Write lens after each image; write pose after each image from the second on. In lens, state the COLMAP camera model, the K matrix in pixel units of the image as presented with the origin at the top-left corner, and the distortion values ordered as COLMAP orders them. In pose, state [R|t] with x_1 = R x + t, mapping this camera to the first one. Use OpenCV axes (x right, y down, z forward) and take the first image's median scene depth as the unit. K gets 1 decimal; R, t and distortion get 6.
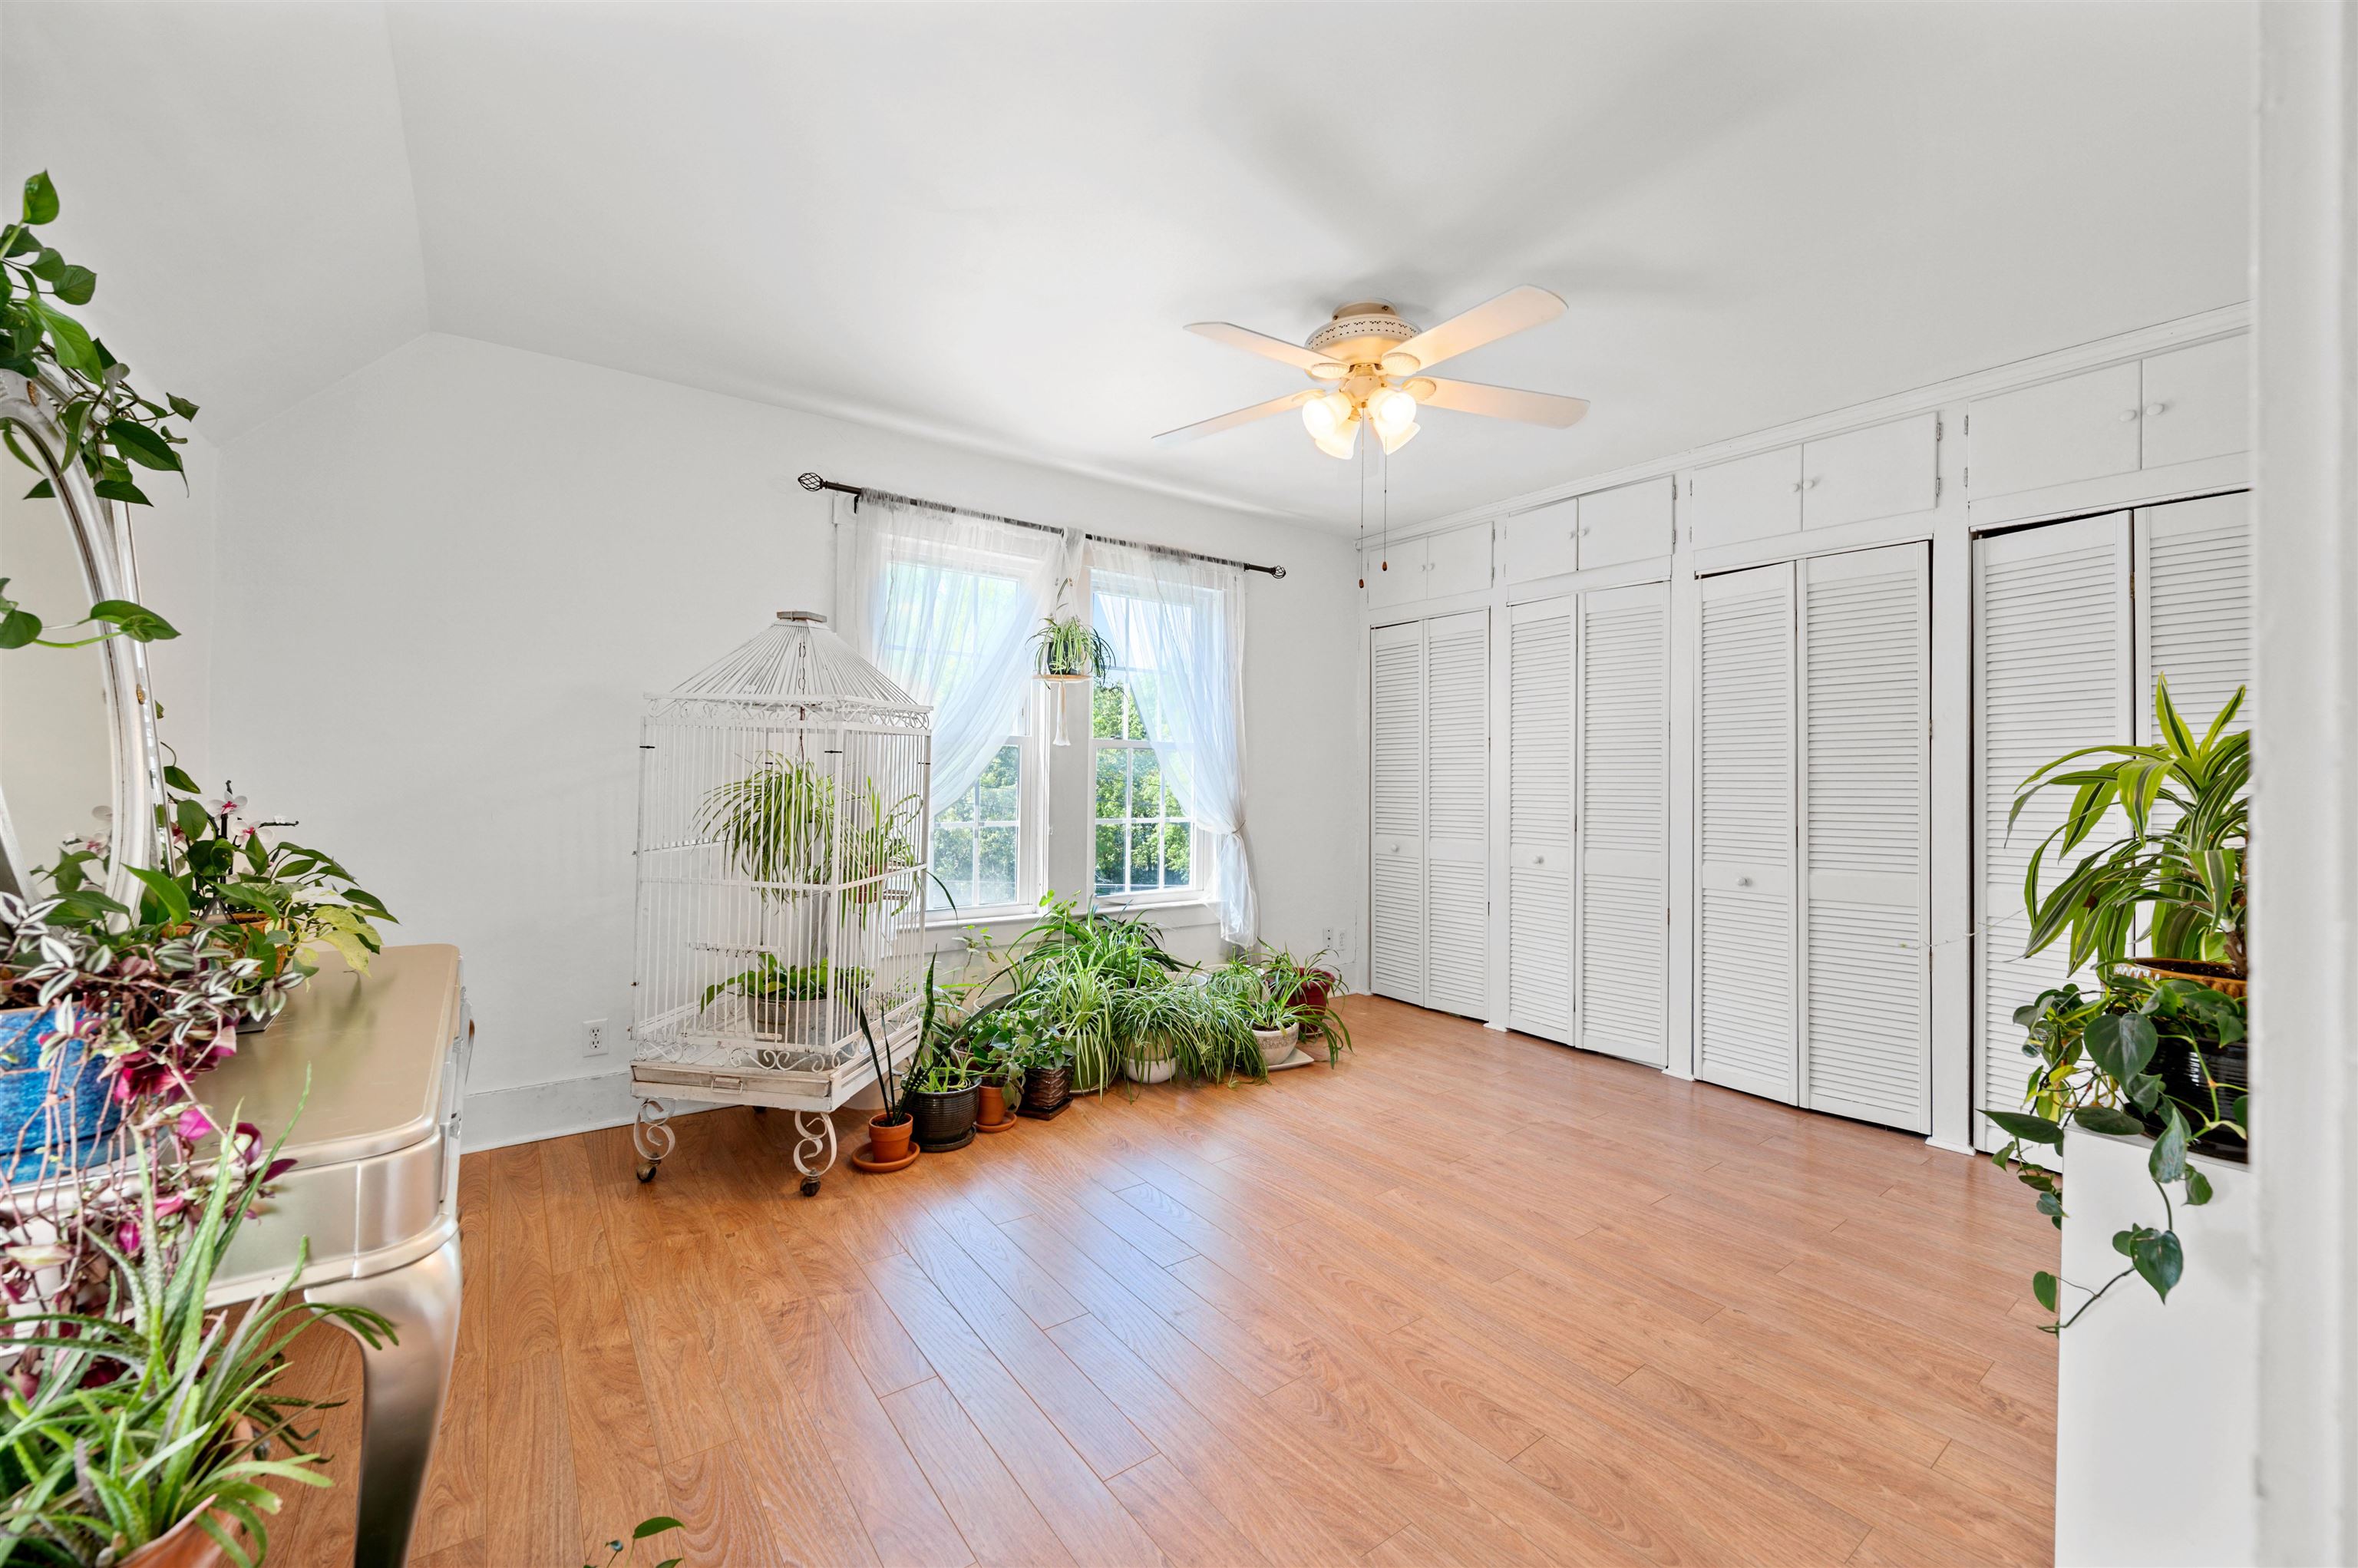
lens RADIAL K [[941.2, 0, 1174.8], [0, 941.2, 779.1], [0, 0, 1]] dist [-0.000905, -0.000321]
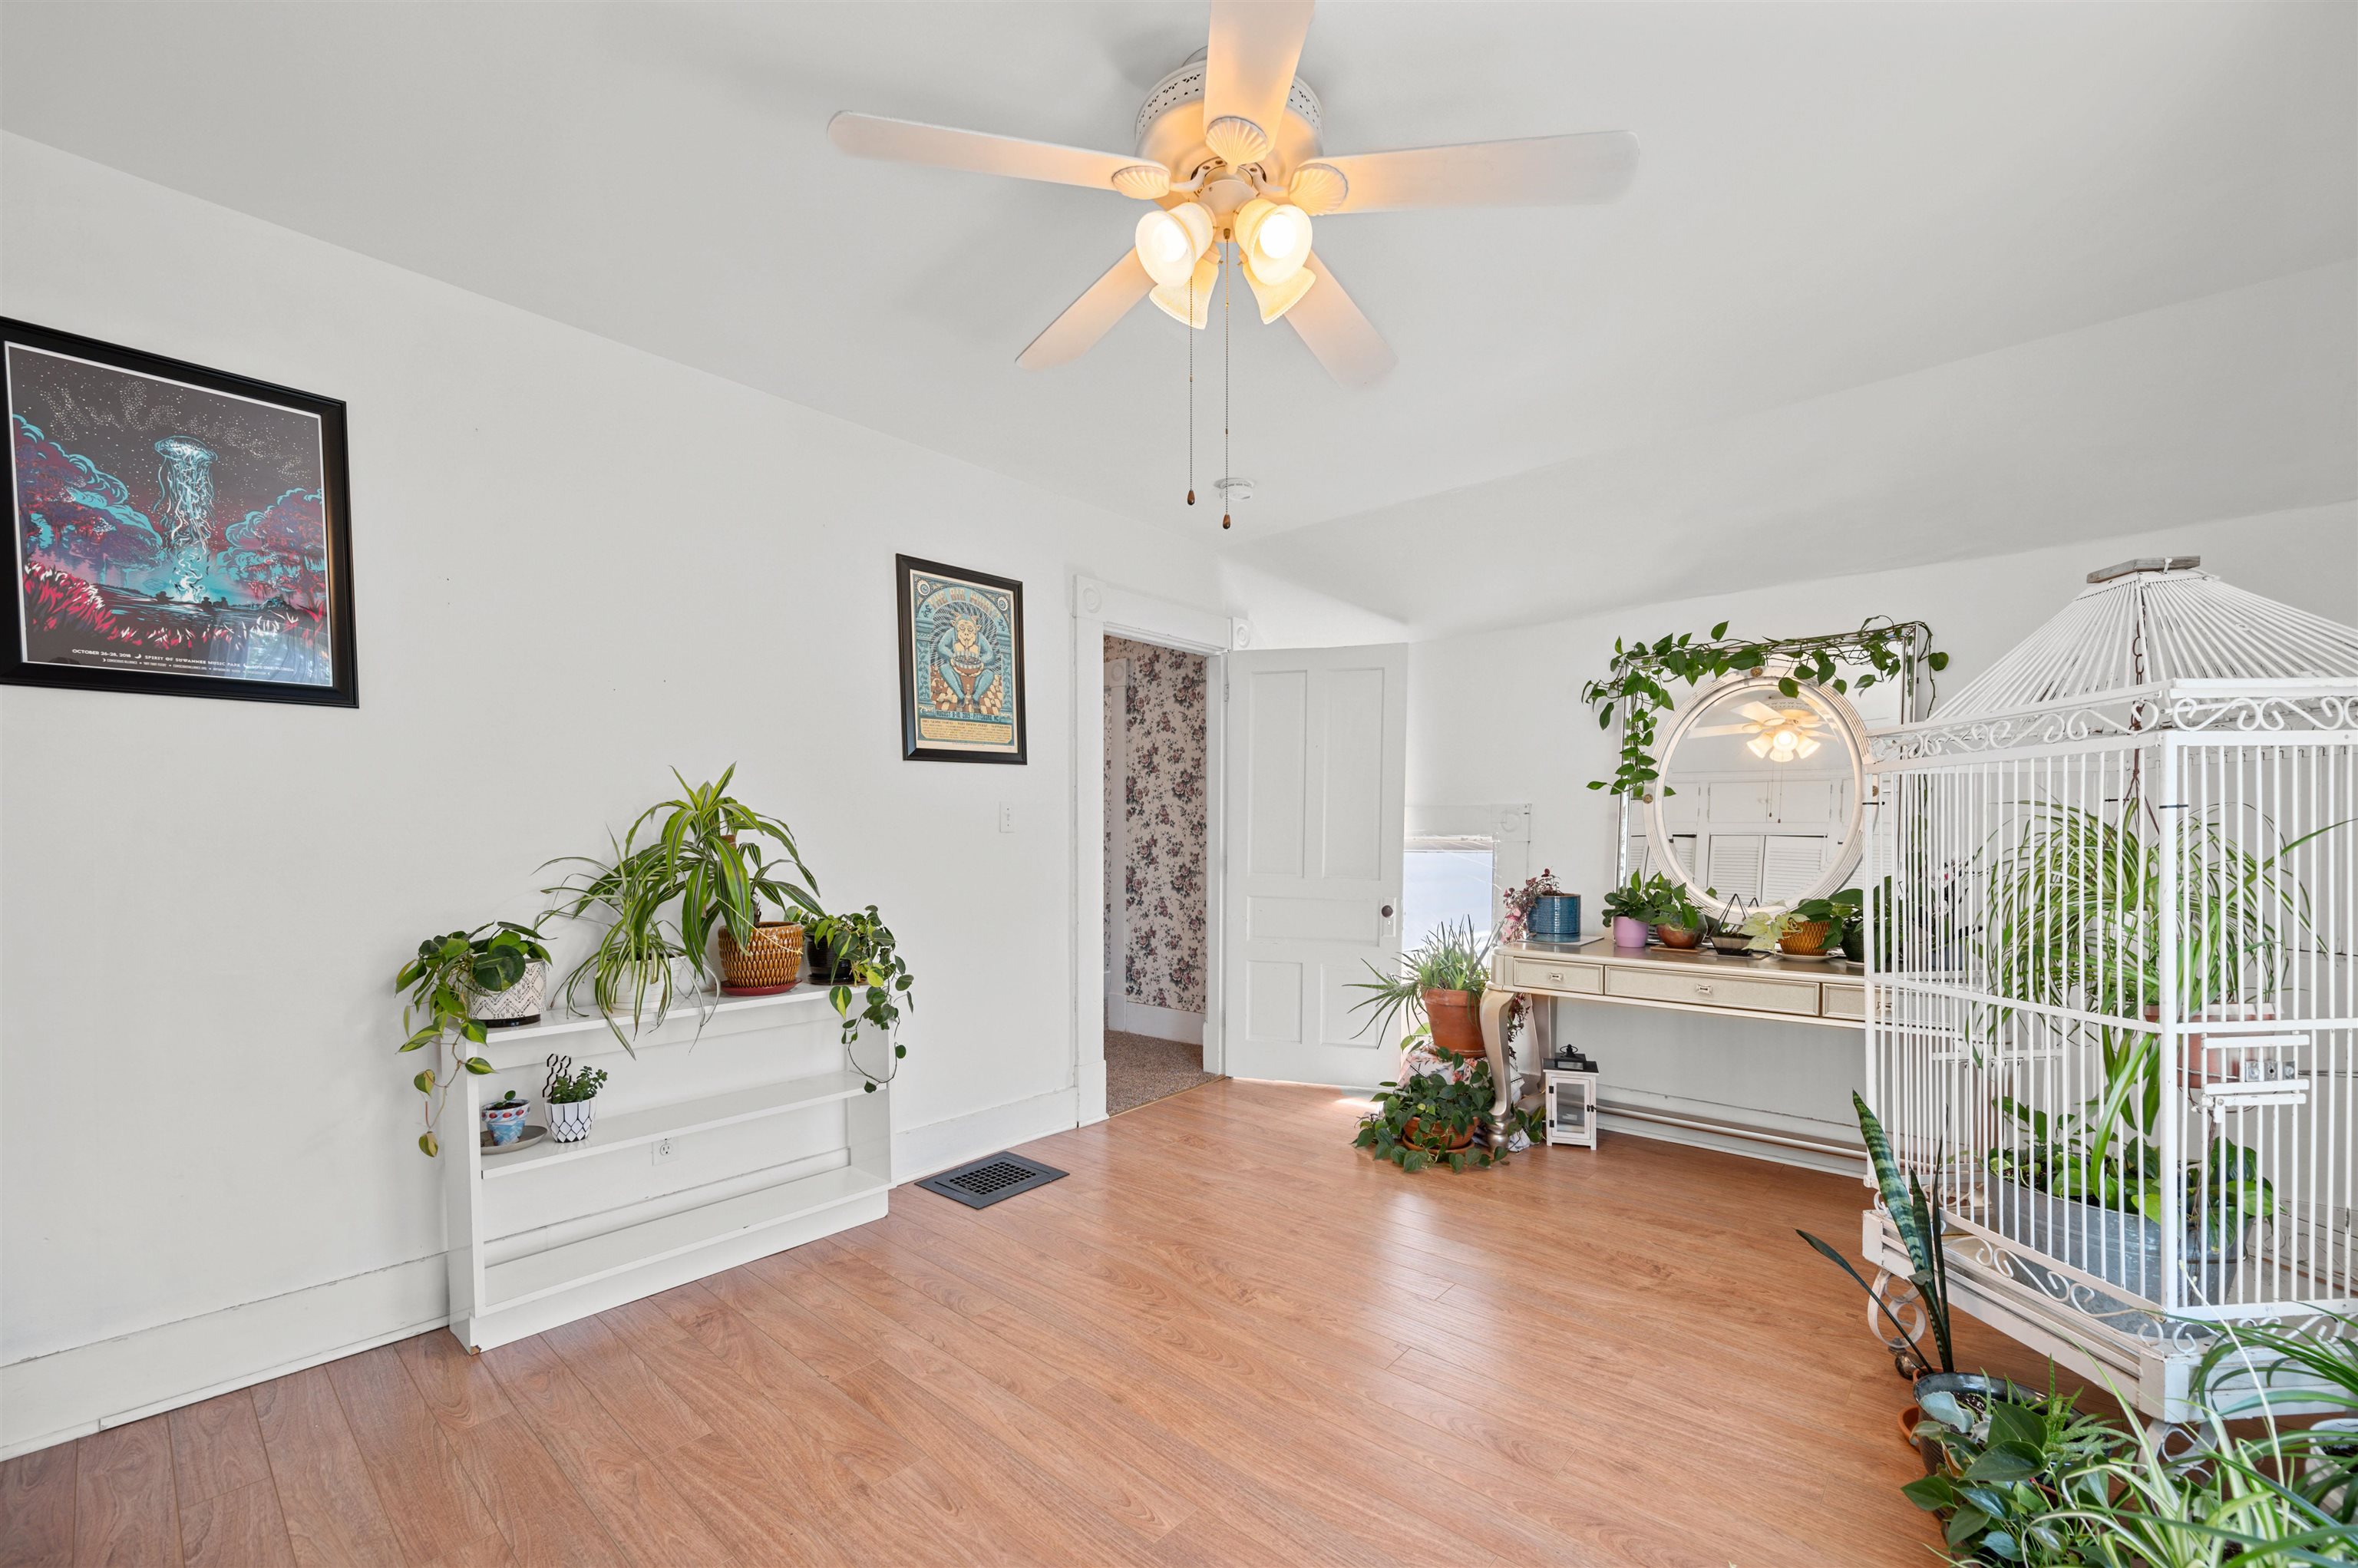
lens RADIAL K [[959.9, 0, 1179.0], [0, 959.9, 823.1], [0, 0, 1]] dist [-0.001302, 0.000269]
pose [[-0.976485, -0.011303, -0.215287, 0.259371], [-0.009277, 0.999903, -0.010417, 0.002733], [0.215384, -0.008175, -0.976495, 1.146936]]
